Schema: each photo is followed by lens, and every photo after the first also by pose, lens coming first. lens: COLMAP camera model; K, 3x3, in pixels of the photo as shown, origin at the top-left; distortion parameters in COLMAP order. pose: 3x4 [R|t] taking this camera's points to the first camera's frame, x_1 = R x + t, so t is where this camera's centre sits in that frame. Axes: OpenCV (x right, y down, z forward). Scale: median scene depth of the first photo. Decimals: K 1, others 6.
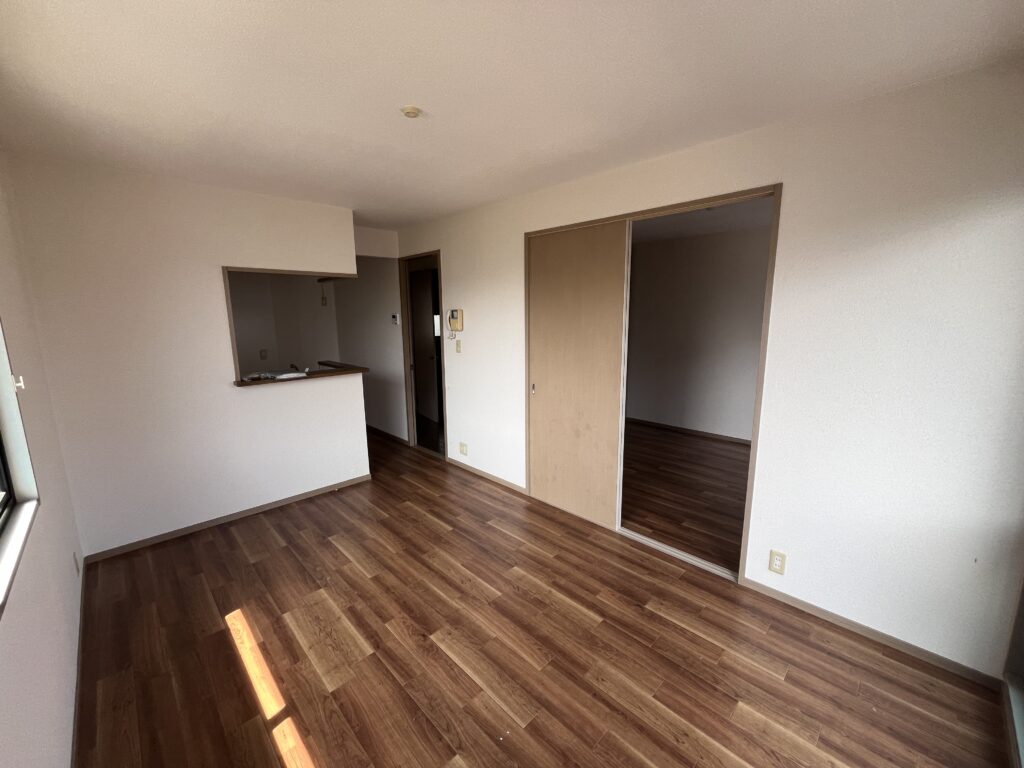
lens RADIAL K [[412.3, 0, 514.2], [0, 412.3, 389.0], [0, 0, 1]] dist [-0.001241, -0.000367]
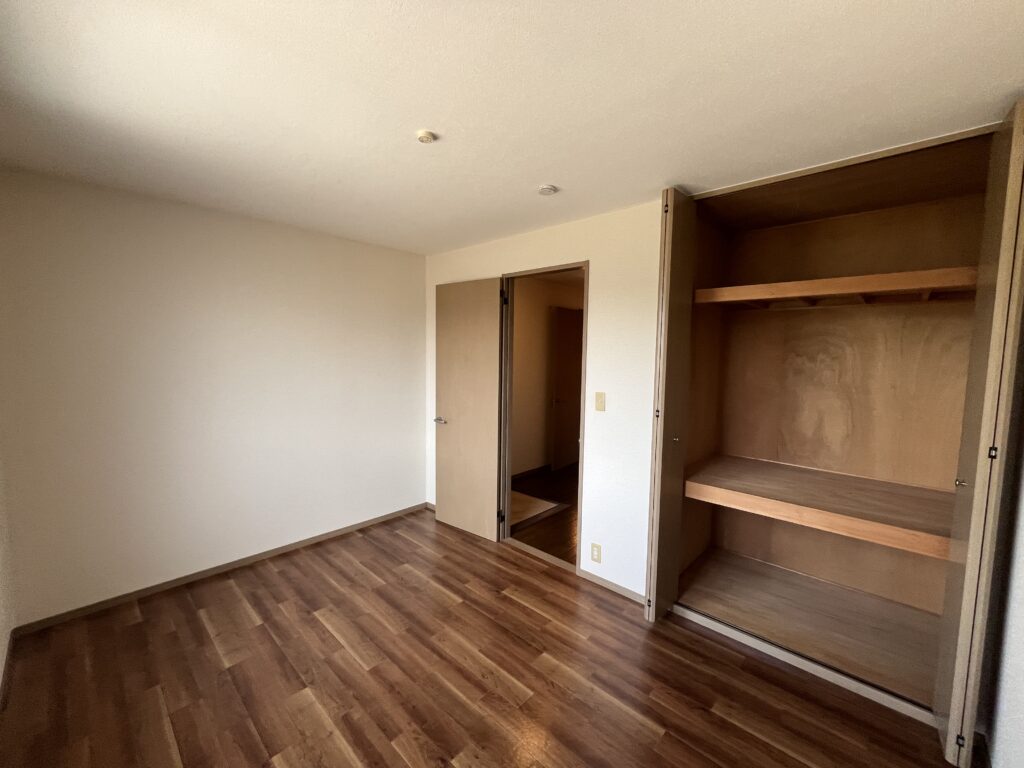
lens RADIAL K [[412.3, 0, 513.0], [0, 412.3, 379.4], [0, 0, 1]] dist [-0.001241, -0.000367]
pose [[0.998694, 0.022402, 0.045911, -0.108535], [-0.016883, 0.992957, -0.117266, -0.019173], [-0.048214, 0.116338, 0.992039, 0.109272]]
